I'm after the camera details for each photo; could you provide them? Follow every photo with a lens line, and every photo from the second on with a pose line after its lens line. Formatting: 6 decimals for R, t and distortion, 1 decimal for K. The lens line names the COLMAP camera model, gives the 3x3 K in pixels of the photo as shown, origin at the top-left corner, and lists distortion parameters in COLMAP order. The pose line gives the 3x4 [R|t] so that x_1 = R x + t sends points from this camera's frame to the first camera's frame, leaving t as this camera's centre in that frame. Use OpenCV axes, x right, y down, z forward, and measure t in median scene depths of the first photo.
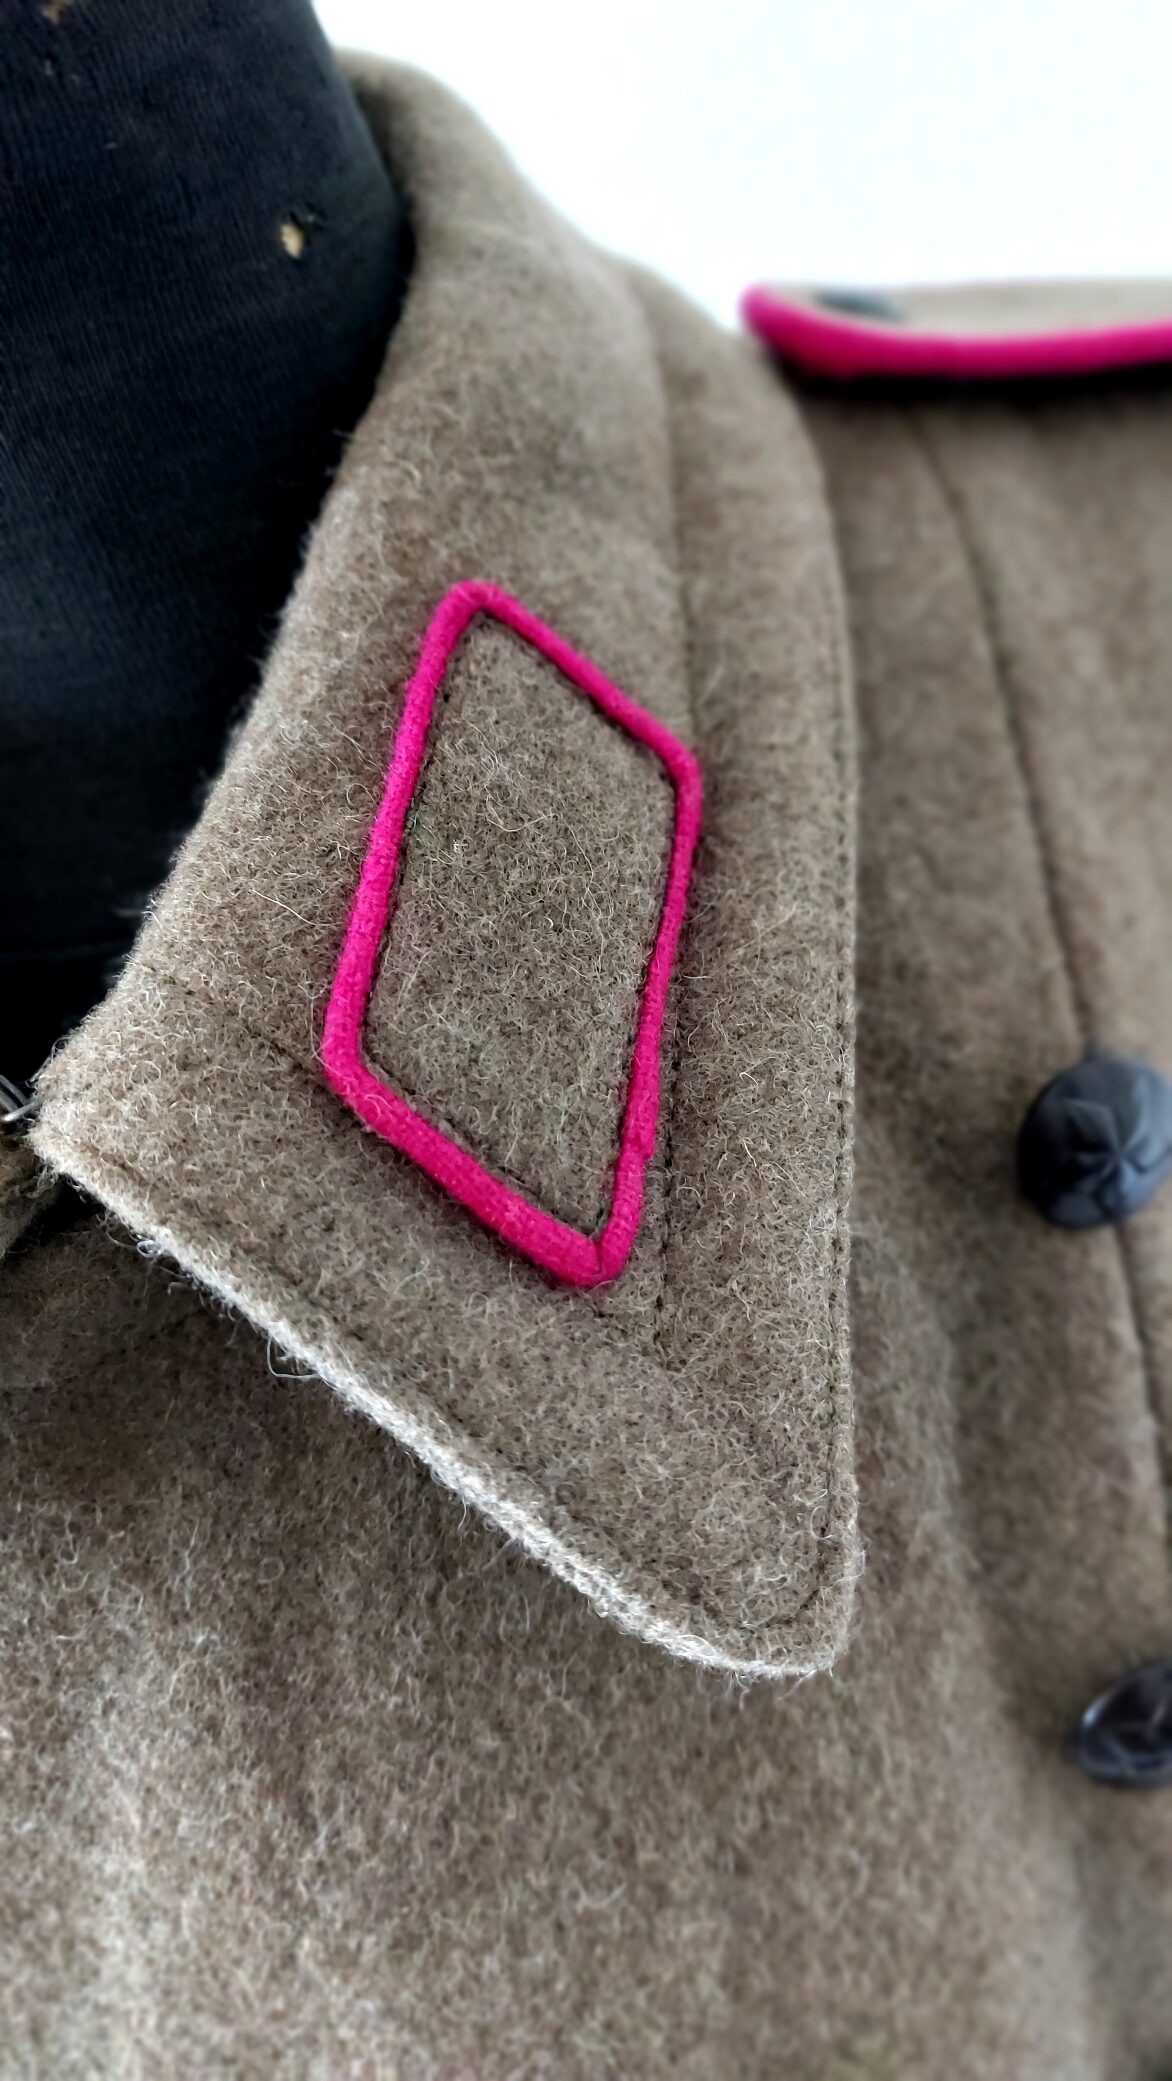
lens RADIAL K [[1537.8, 0, 586.0], [0, 1537.8, 1040.5], [0, 0, 1]] dist [0.048854, -0.105763]
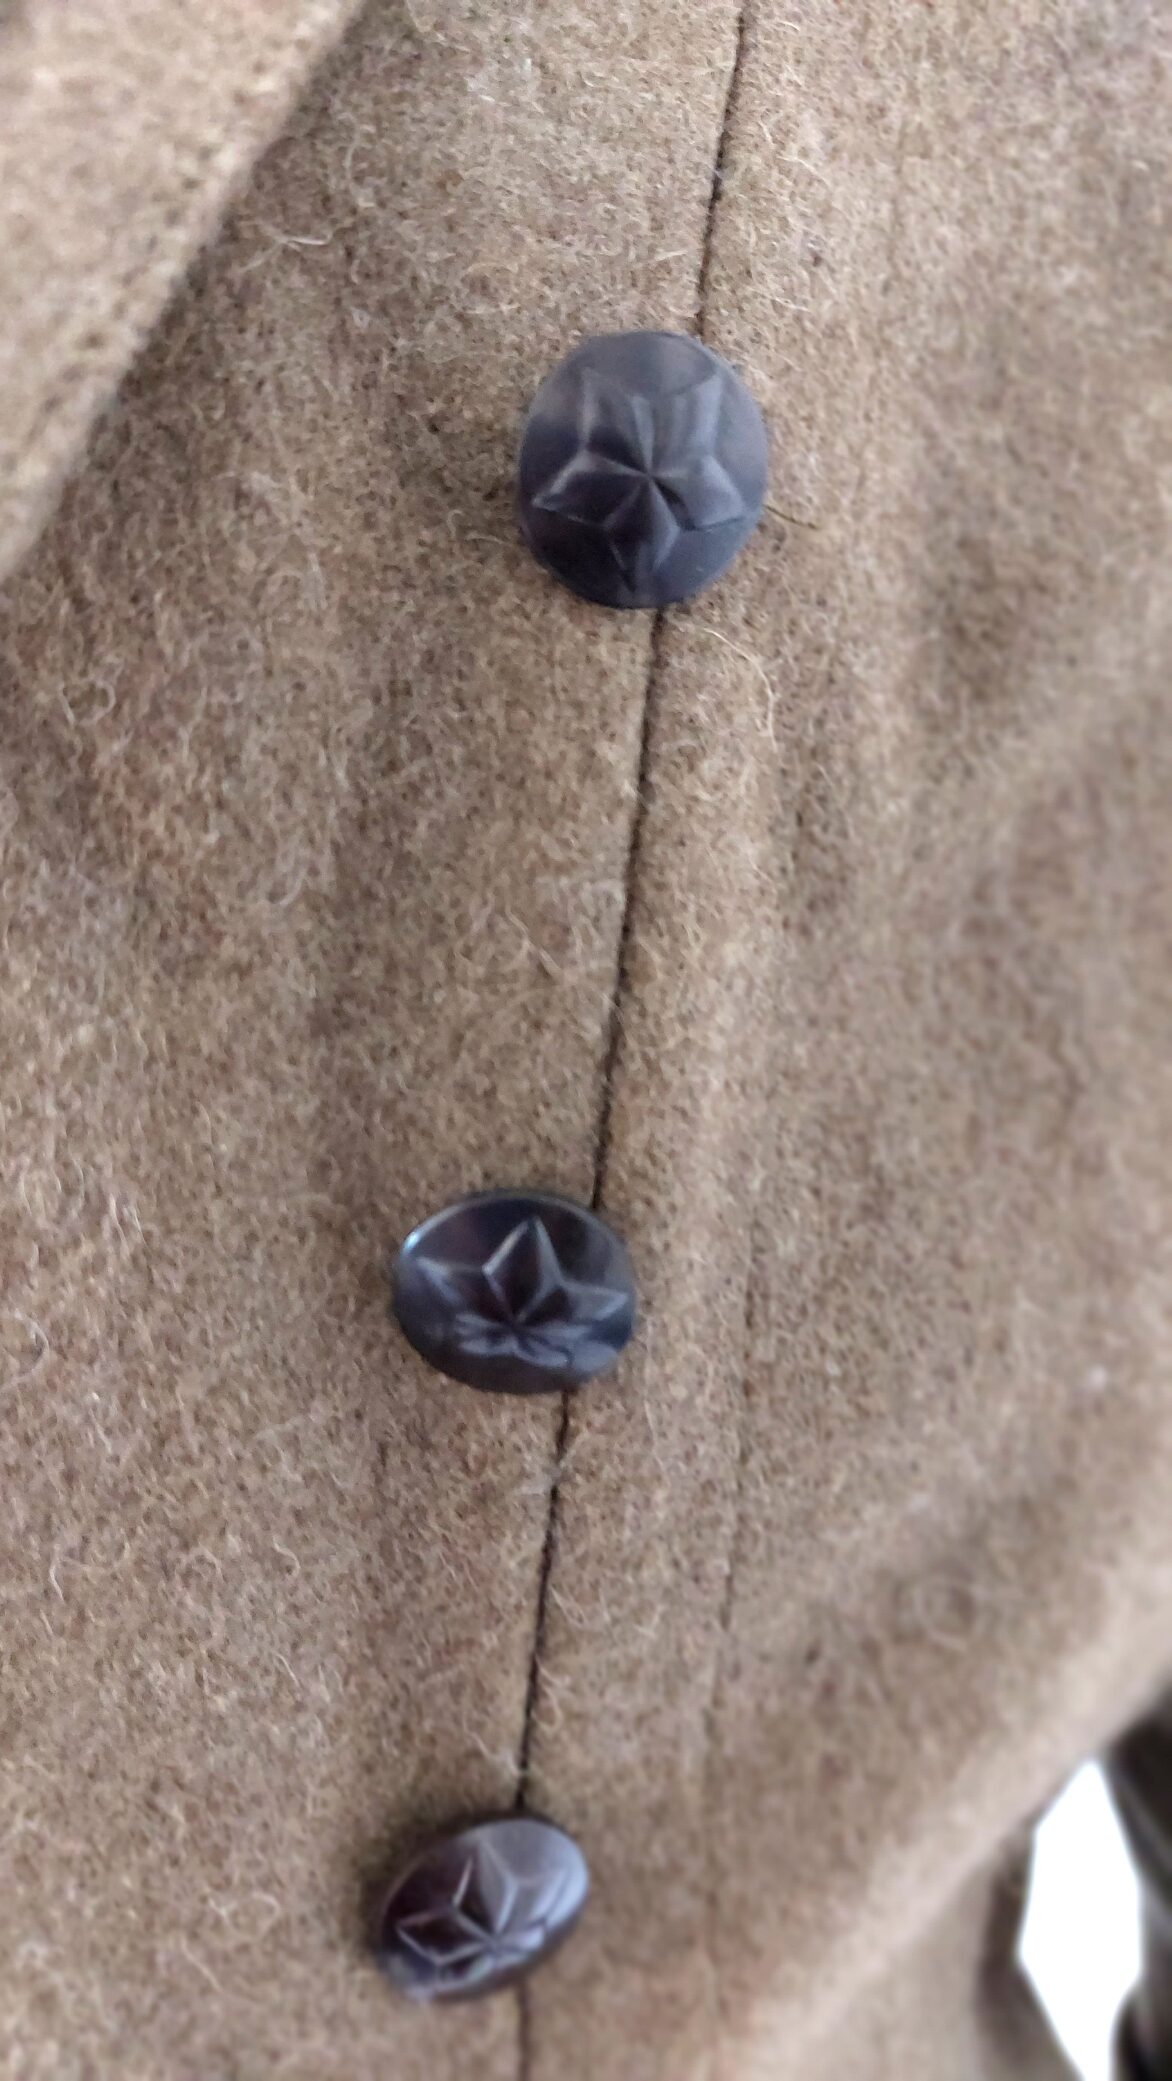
lens RADIAL K [[1537.8, 0, 586.0], [0, 1537.8, 1040.5], [0, 0, 1]] dist [0.048854, -0.105763]
pose [[0.963965, 0.262016, -0.046032, 0.431506], [-0.259684, 0.964346, 0.050994, 0.301853], [0.057752, -0.037203, 0.997638, 0.304719]]
